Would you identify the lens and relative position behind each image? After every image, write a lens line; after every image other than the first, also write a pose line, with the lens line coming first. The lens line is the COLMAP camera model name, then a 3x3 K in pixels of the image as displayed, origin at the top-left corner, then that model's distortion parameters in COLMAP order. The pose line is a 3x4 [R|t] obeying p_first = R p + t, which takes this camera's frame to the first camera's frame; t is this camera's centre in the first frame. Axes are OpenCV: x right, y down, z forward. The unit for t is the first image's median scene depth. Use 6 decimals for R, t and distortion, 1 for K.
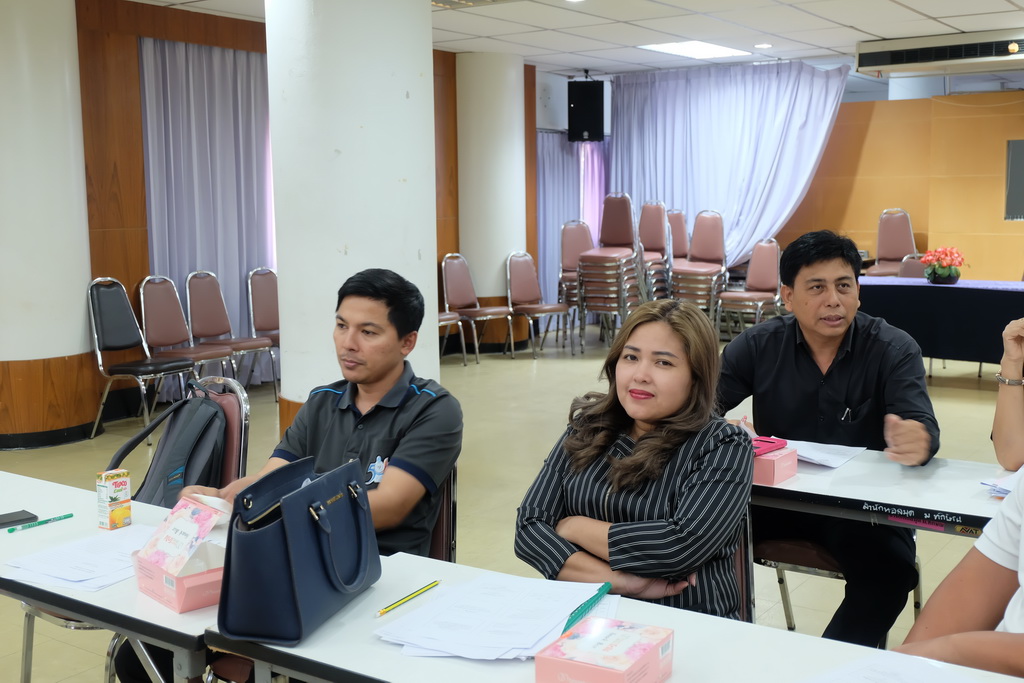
lens RADIAL K [[1178.1, 0, 514.3], [0, 1178.1, 341.8], [0, 0, 1]] dist [0.000857, 0.000000]
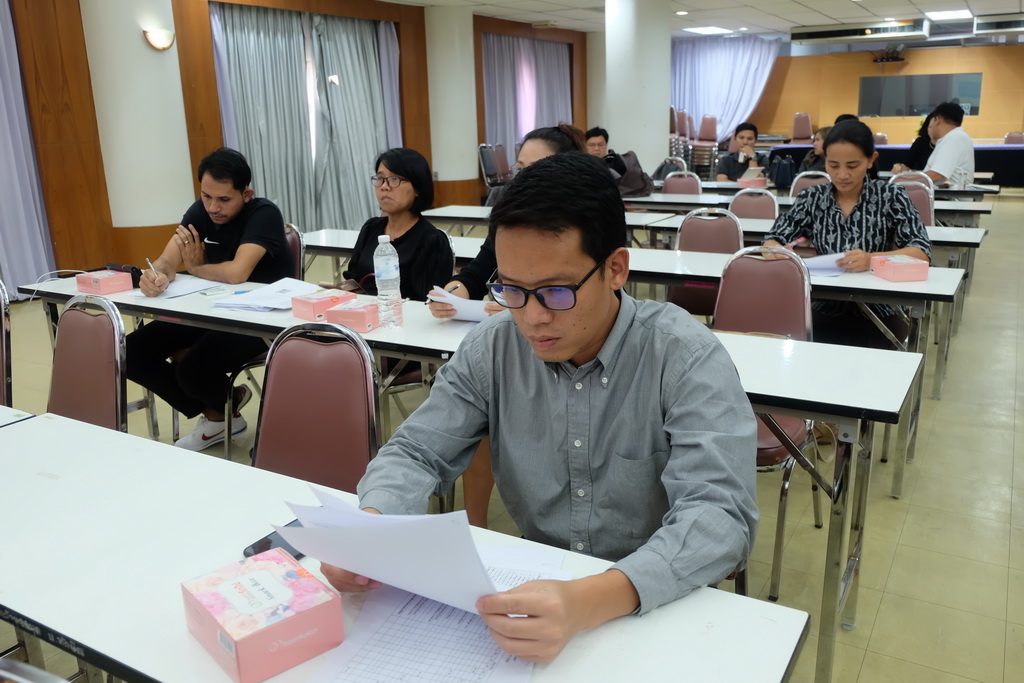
lens RADIAL K [[863.8, 0, 510.4], [0, 863.8, 340.1], [0, 0, 1]] dist [-0.017360, 0.019514]
pose [[0.997774, -0.027503, 0.060757, -0.261954], [0.019242, 0.990983, 0.132595, 0.064522], [-0.063856, -0.131131, 0.989306, -0.447885]]
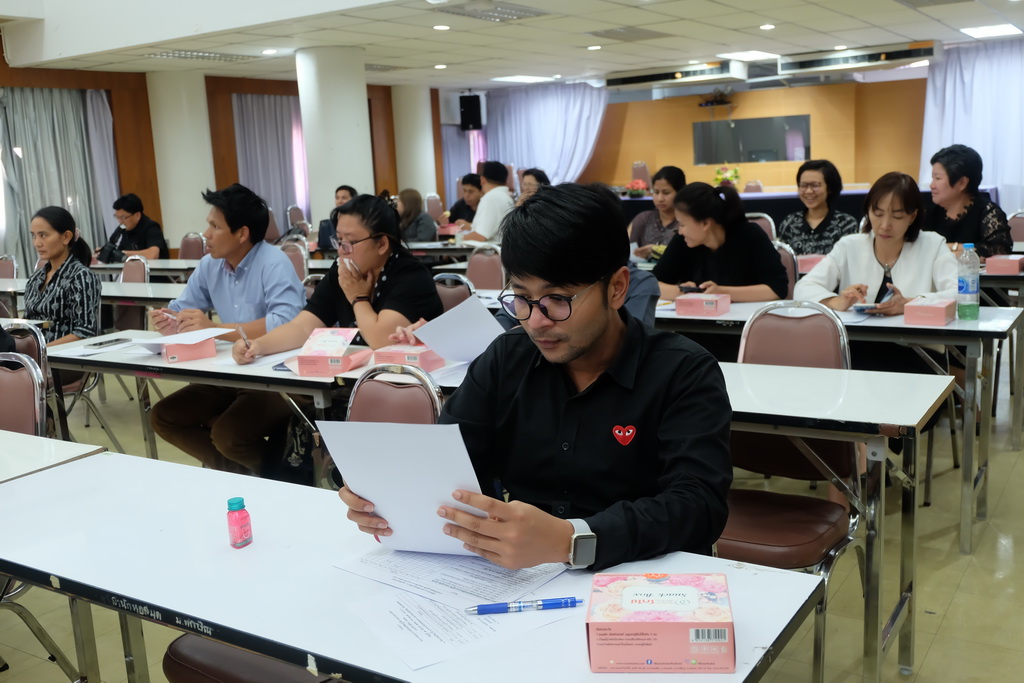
lens RADIAL K [[1004.1, 0, 513.2], [0, 1004.1, 344.7], [0, 0, 1]] dist [-0.025485, 0.000000]
pose [[0.998544, -0.046851, 0.026732, 0.074012], [0.045318, 0.997438, 0.055356, 0.072180], [-0.029257, -0.054063, 0.998109, -0.539660]]
